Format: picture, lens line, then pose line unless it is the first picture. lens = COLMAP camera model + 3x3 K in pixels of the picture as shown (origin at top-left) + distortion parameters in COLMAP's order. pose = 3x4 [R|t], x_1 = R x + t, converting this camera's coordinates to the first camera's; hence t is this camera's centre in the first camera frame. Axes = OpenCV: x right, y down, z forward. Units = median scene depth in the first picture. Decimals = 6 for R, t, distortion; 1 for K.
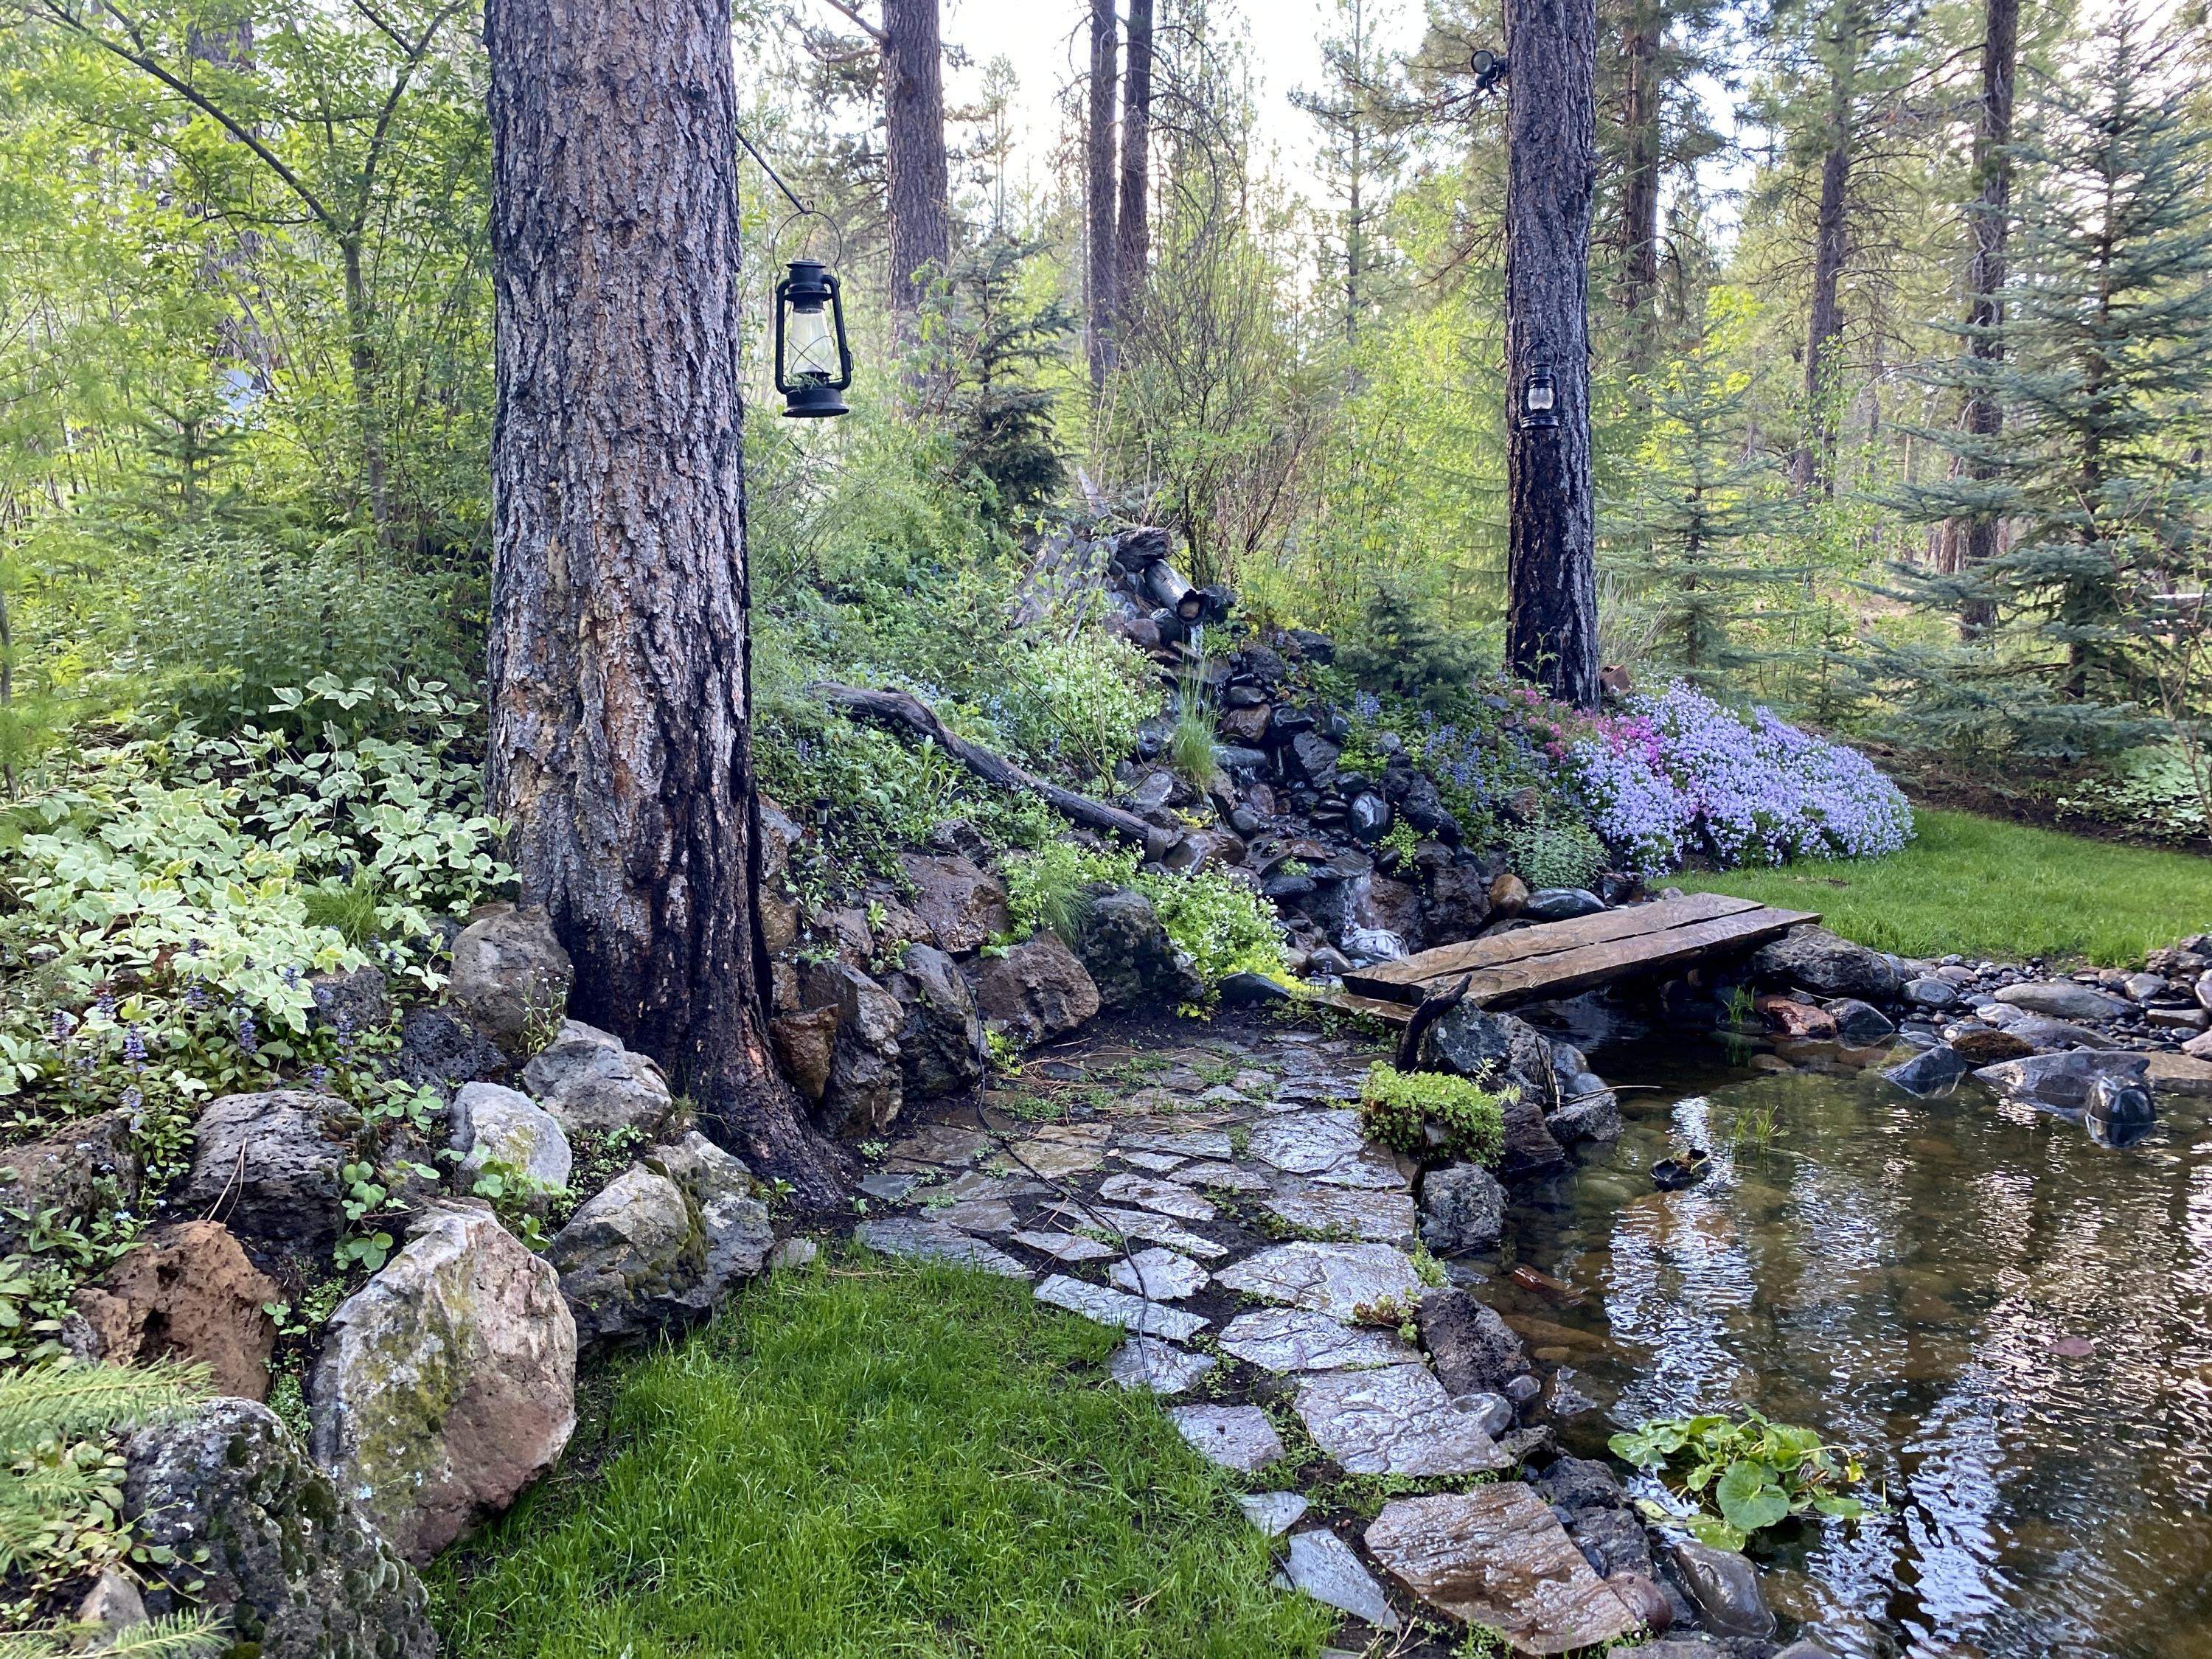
lens RADIAL K [[1692.2, 0, 1075.9], [0, 1692.2, 823.2], [0, 0, 1]] dist [0.044856, -0.044150]
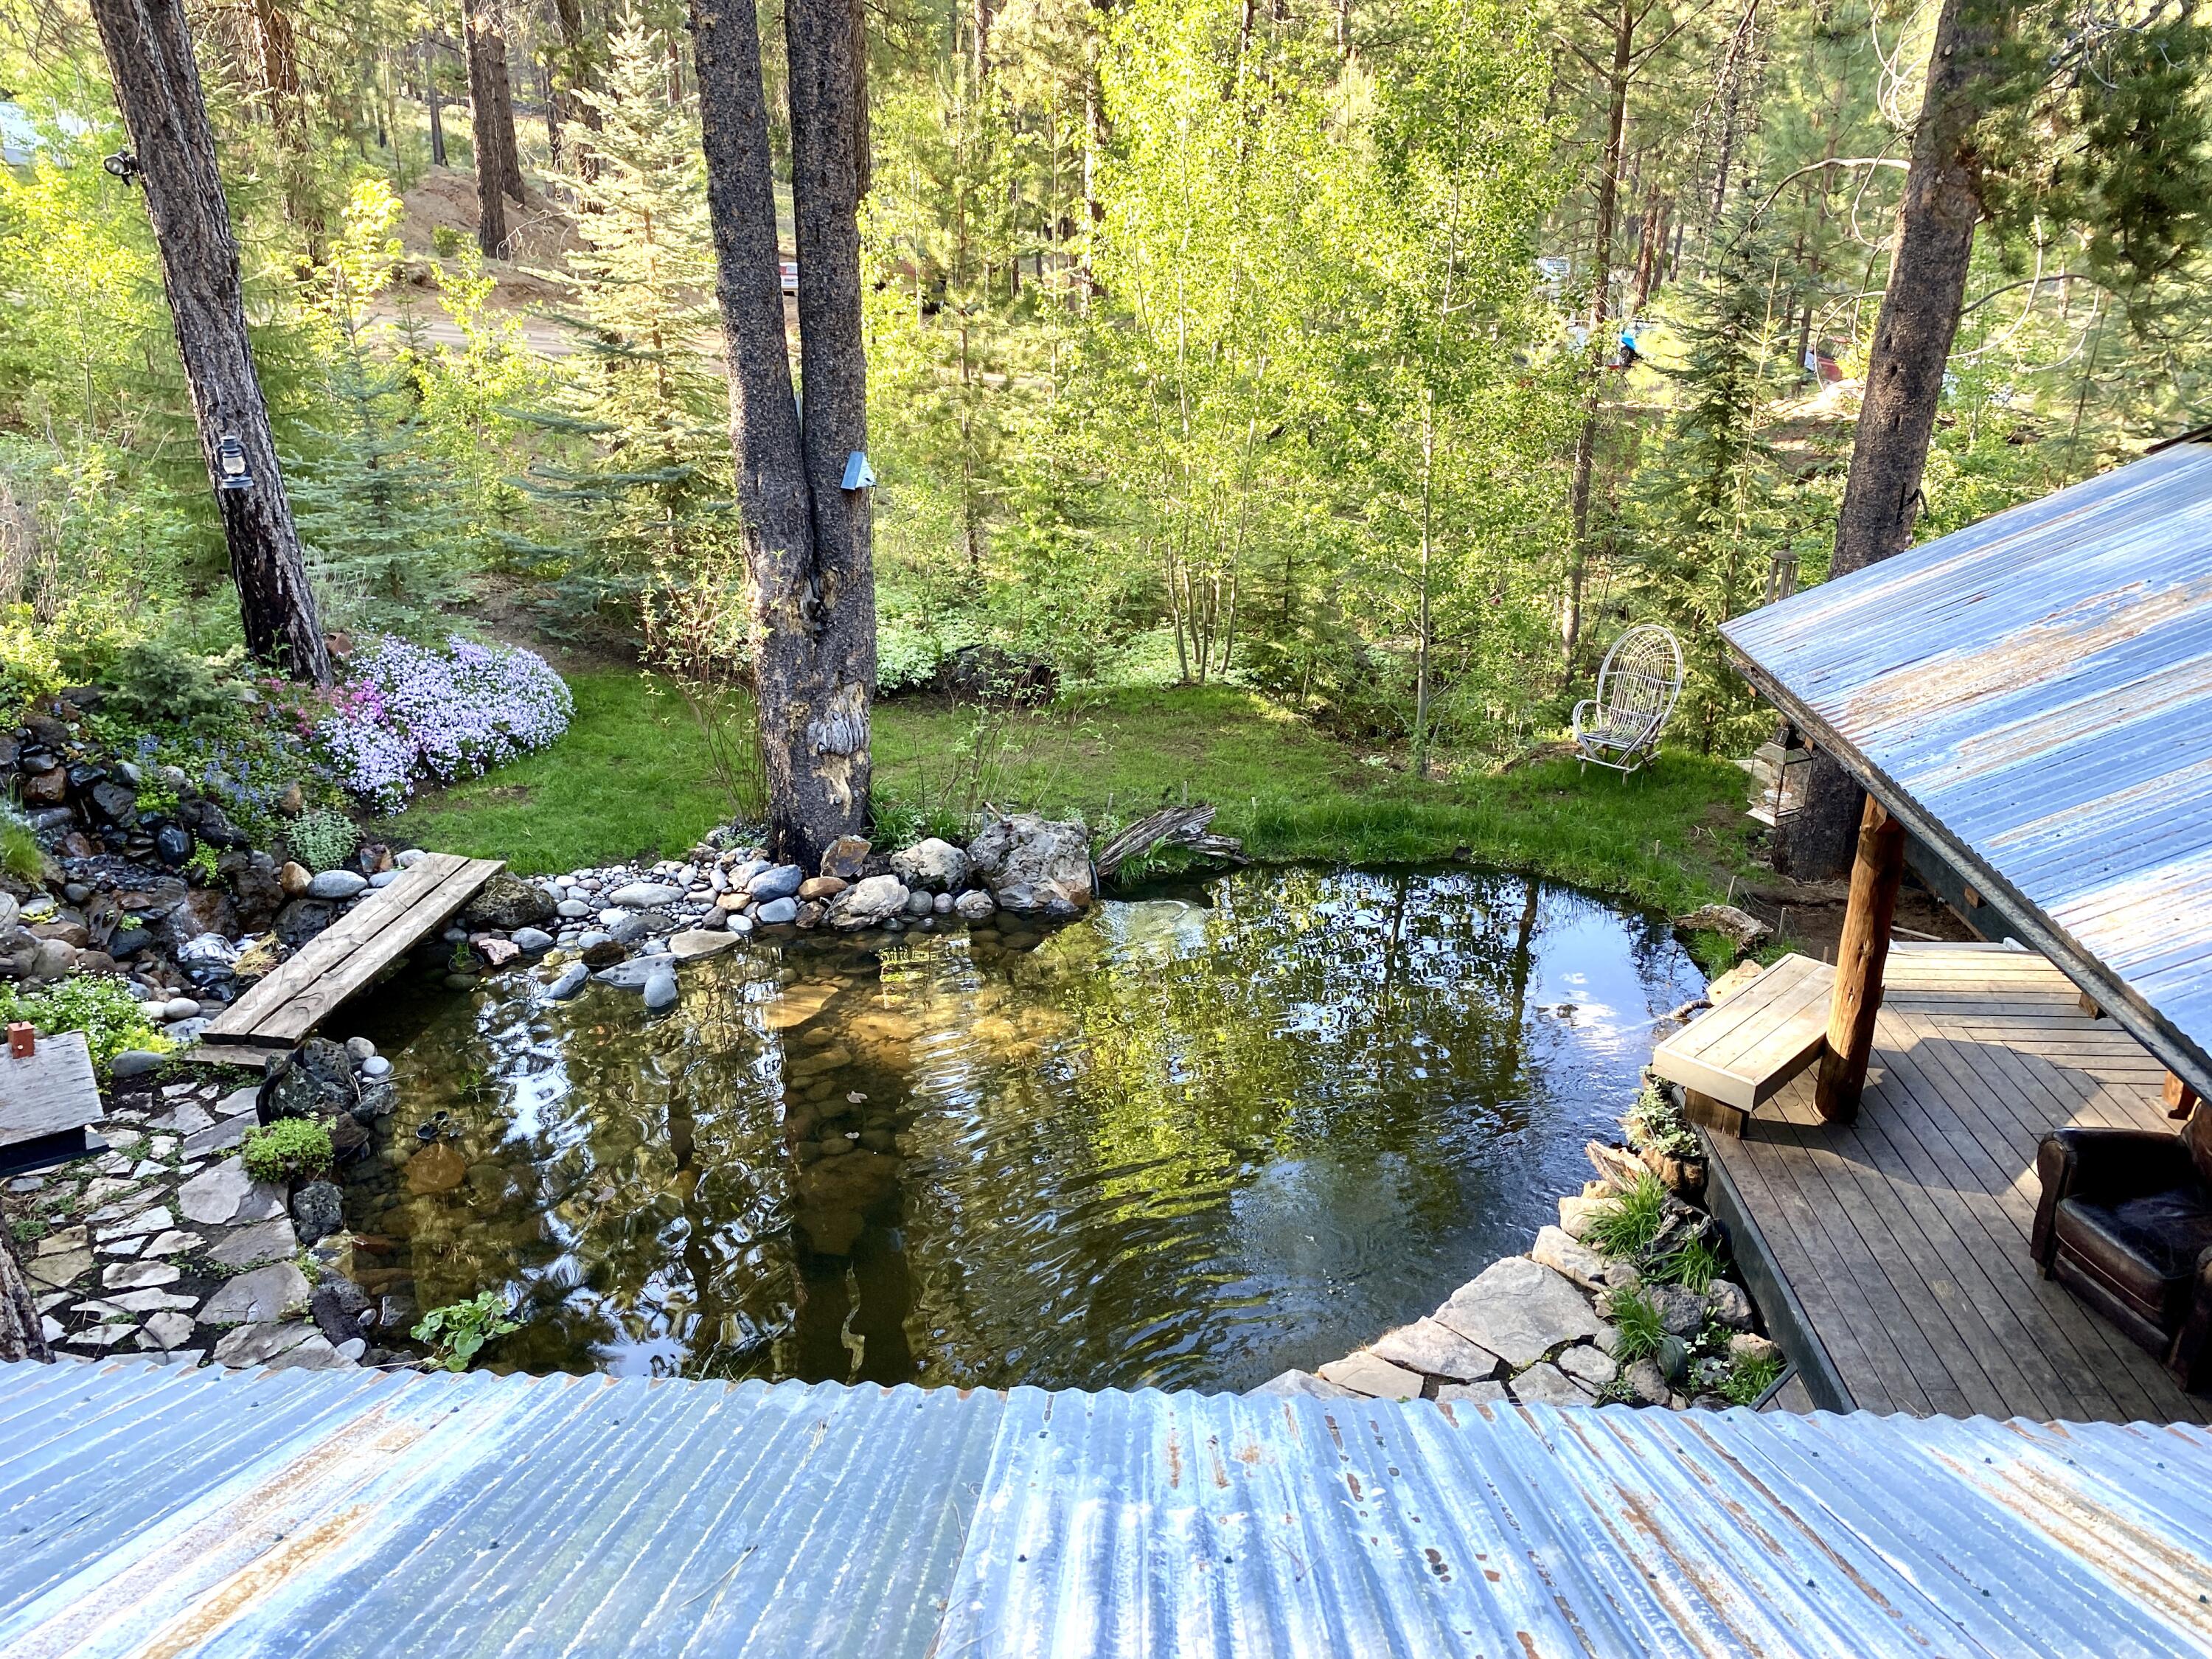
lens RADIAL K [[1692.2, 0, 1094.4], [0, 1692.2, 820.8], [0, 0, 1]] dist [0.044856, -0.044150]
pose [[0.759812, -0.239537, 0.604407, -0.096772], [0.070996, 0.954663, 0.289098, -0.407245], [-0.646254, -0.176750, 0.742371, -0.534791]]
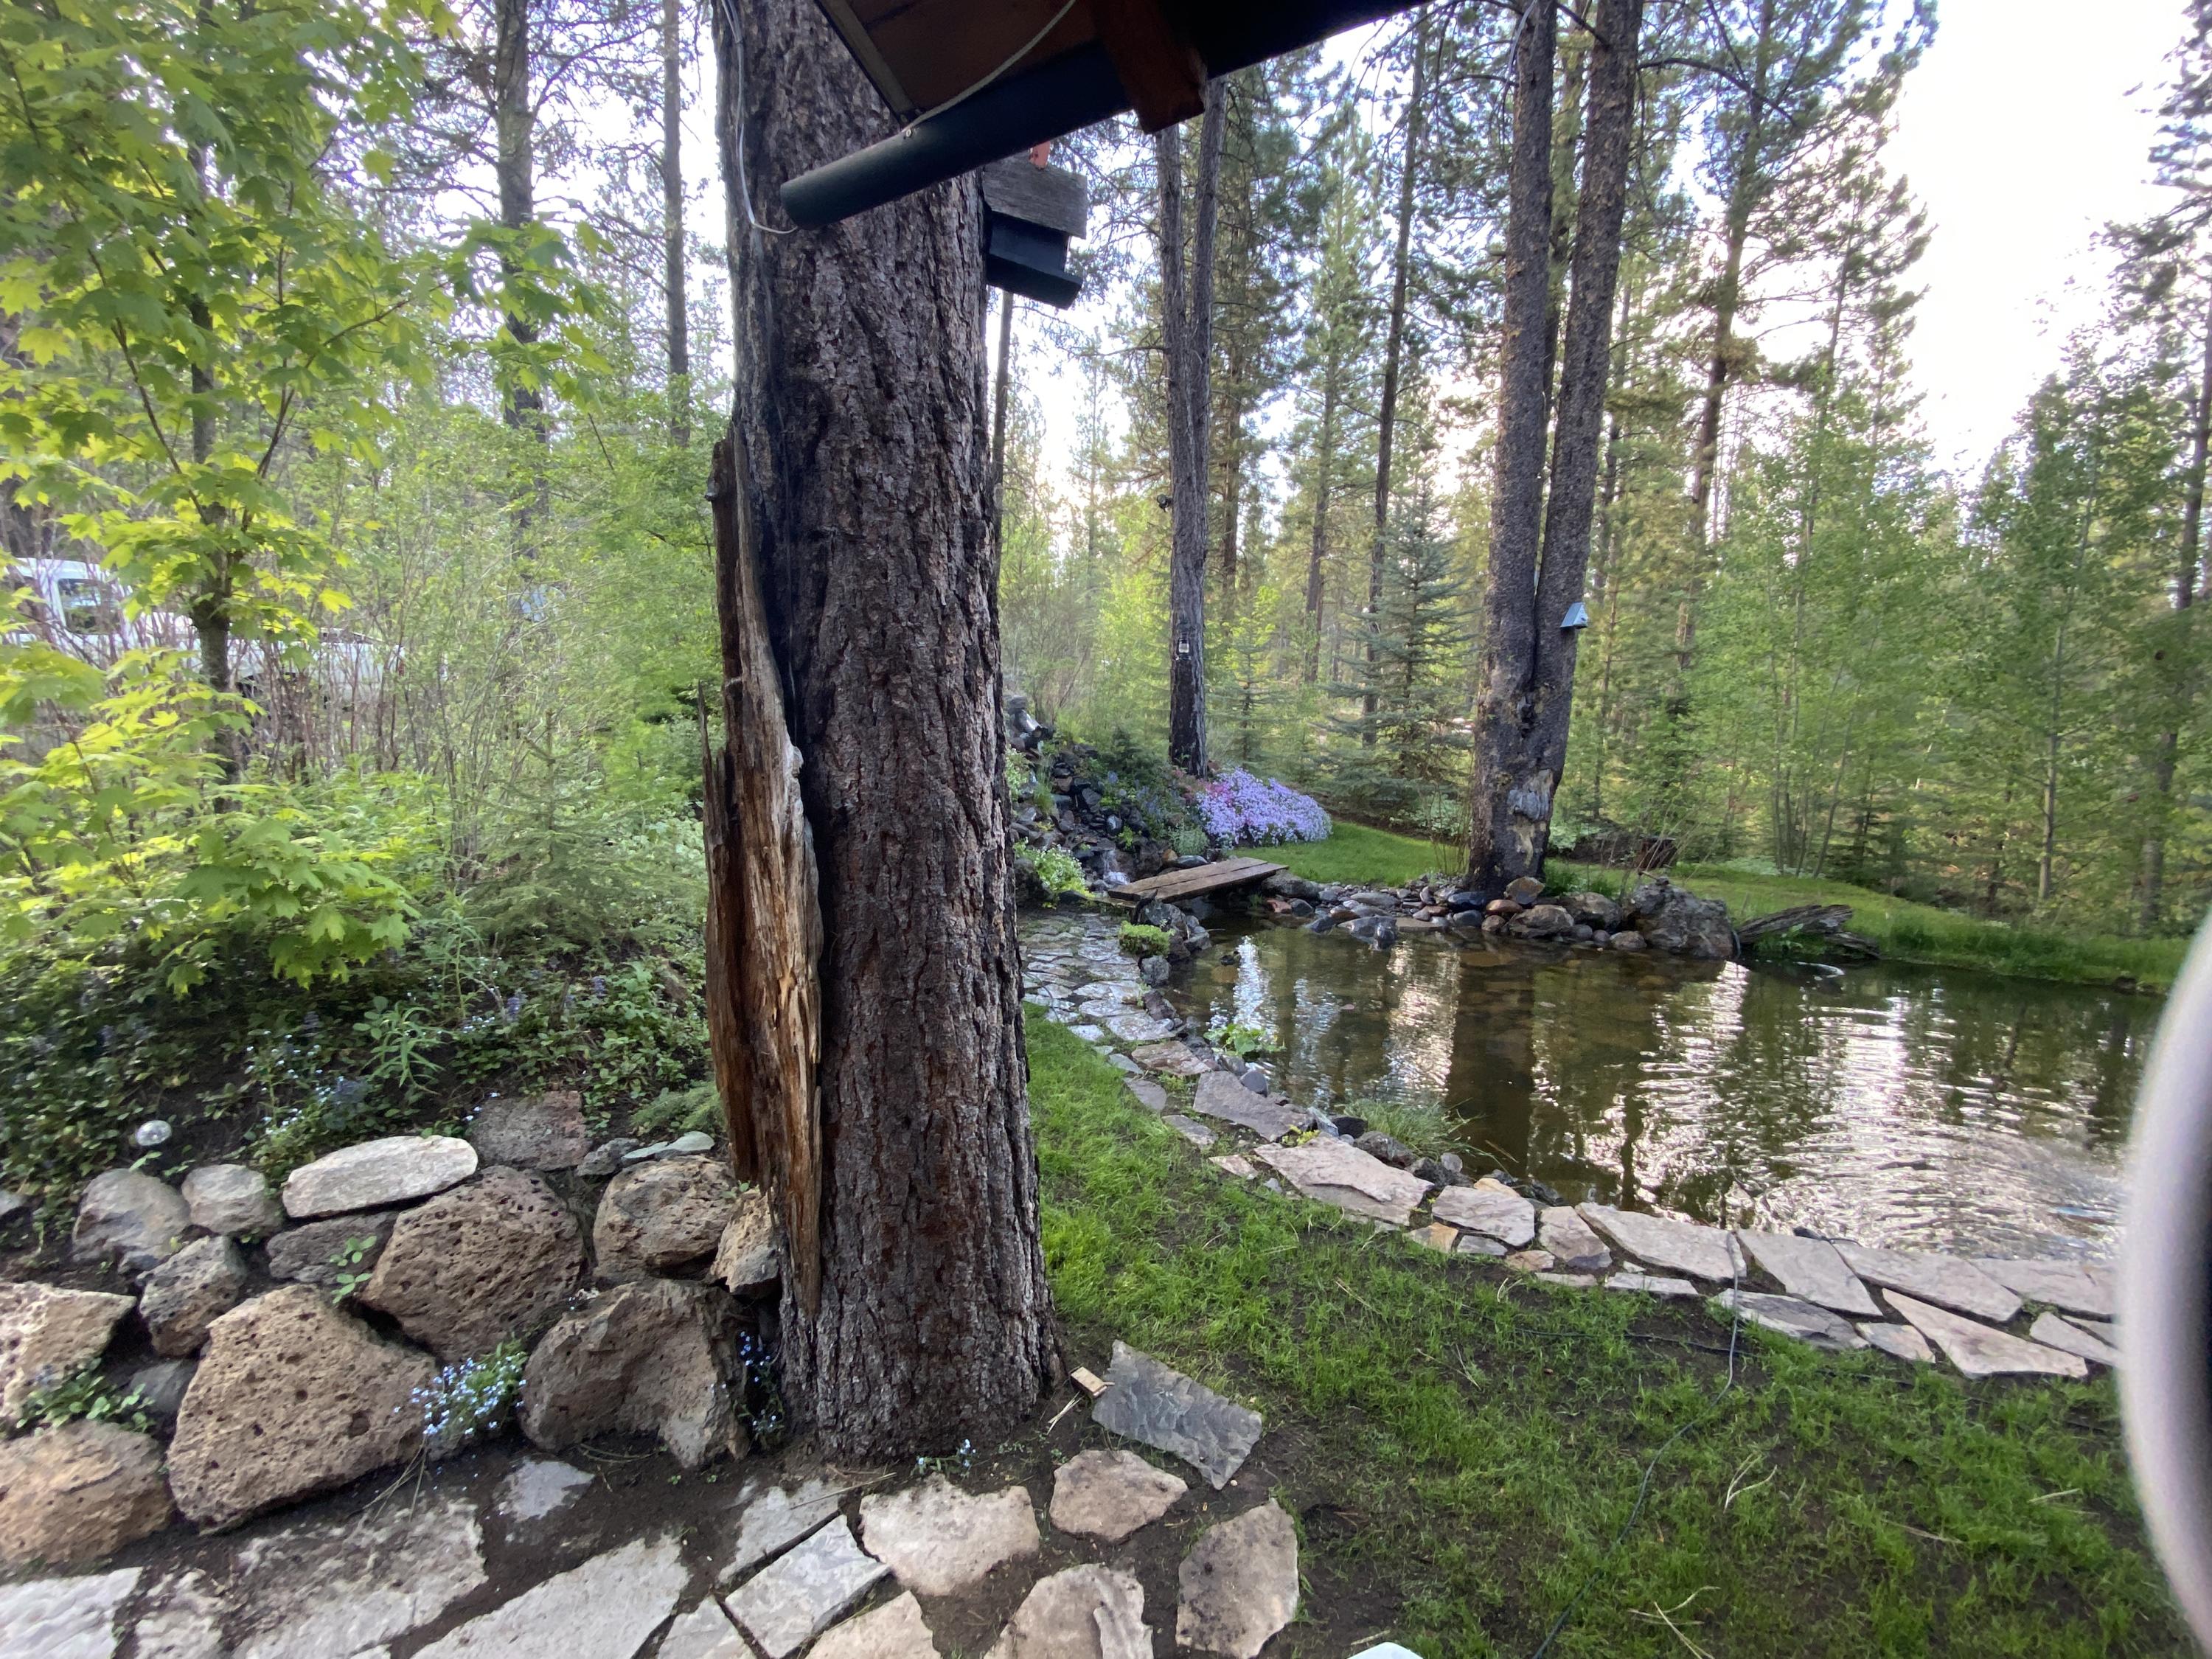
lens RADIAL K [[881.5, 0, 1092.7], [0, 881.5, 837.3], [0, 0, 1]] dist [0.006953, -0.012907]
pose [[0.985774, 0.007284, 0.167916, -0.072518], [-0.011117, 0.999698, 0.021900, -0.015239], [-0.167705, -0.023455, 0.985558, -0.247689]]
